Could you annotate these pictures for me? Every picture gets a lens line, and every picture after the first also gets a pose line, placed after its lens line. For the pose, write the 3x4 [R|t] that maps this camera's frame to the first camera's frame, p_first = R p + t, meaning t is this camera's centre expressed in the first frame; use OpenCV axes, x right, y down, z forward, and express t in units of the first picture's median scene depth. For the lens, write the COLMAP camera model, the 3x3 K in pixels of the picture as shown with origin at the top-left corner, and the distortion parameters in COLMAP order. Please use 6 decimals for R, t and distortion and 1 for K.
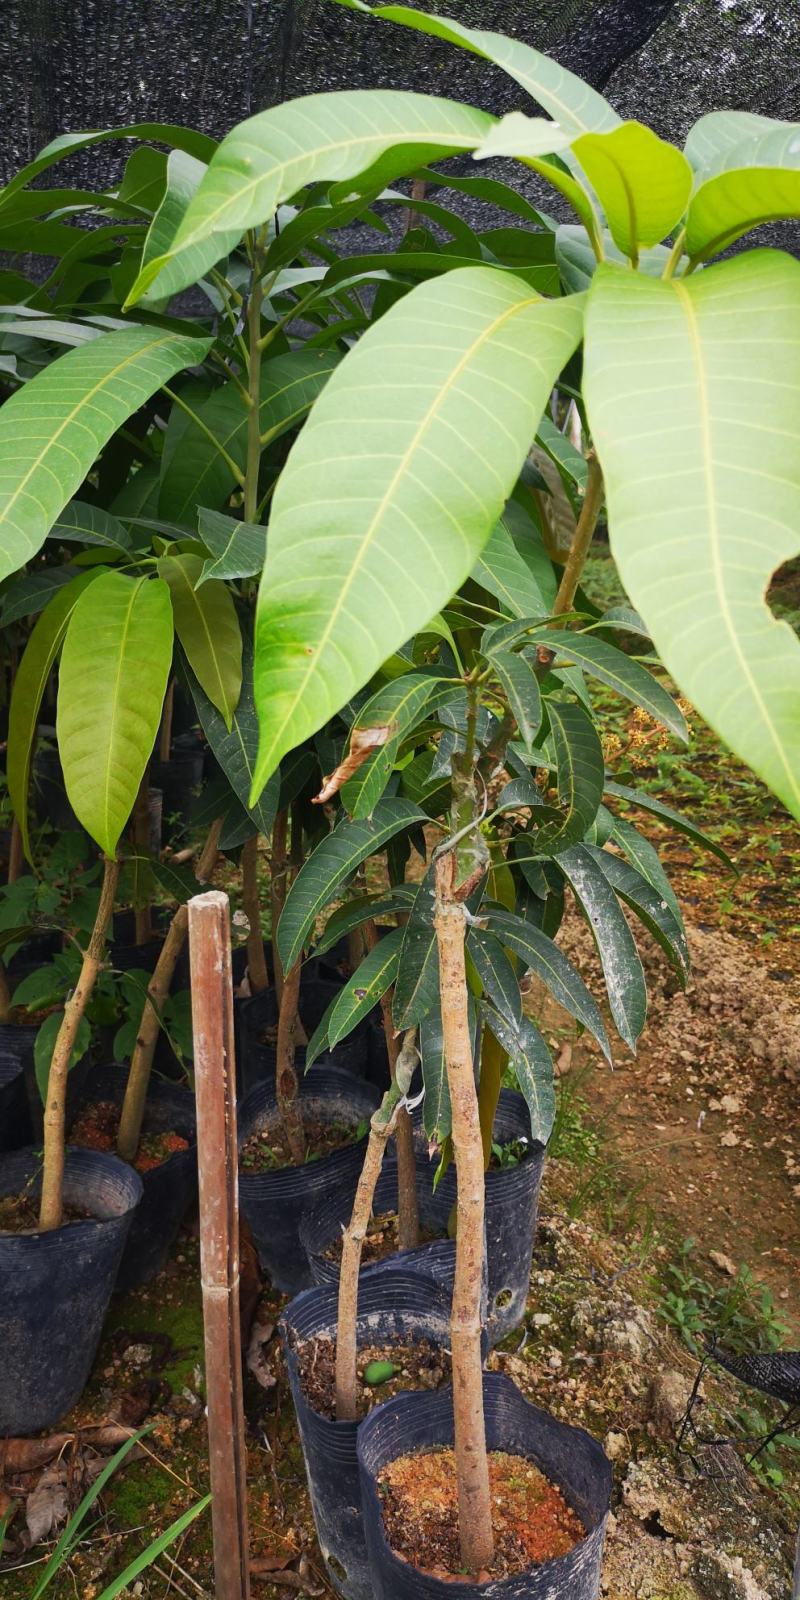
lens RADIAL K [[1197.7, 0, 399.8], [0, 1197.7, 678.6], [0, 0, 1]] dist [-0.043804, 0.001552]
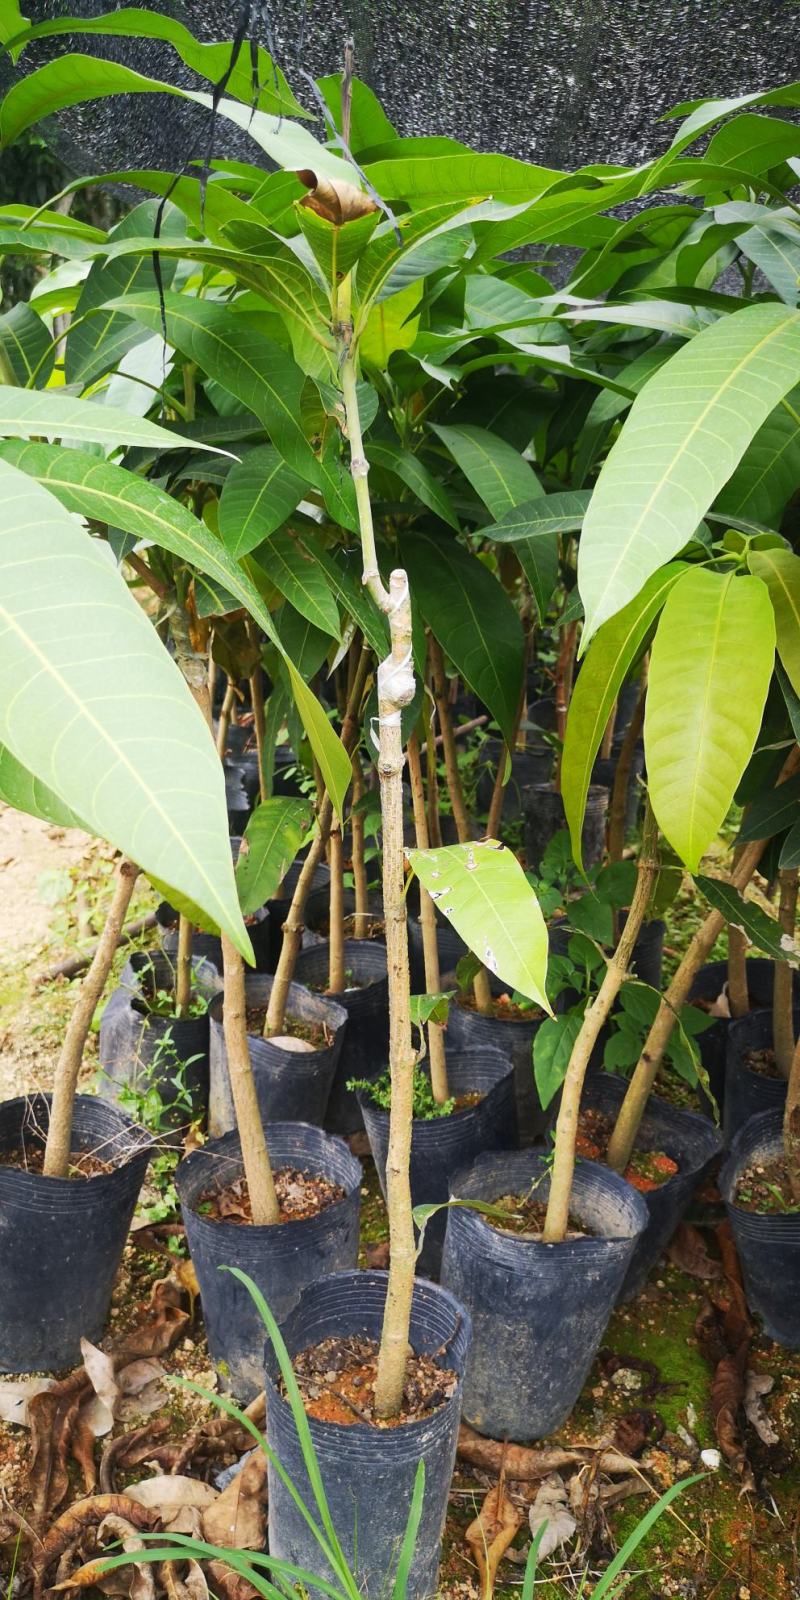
lens RADIAL K [[1197.7, 0, 399.8], [0, 1197.7, 678.6], [0, 0, 1]] dist [-0.043804, 0.001552]
pose [[0.946708, 0.043895, -0.319087, -0.127191], [-0.043245, 0.999023, 0.009124, -0.000289], [0.319176, 0.005161, 0.947681, 0.026448]]
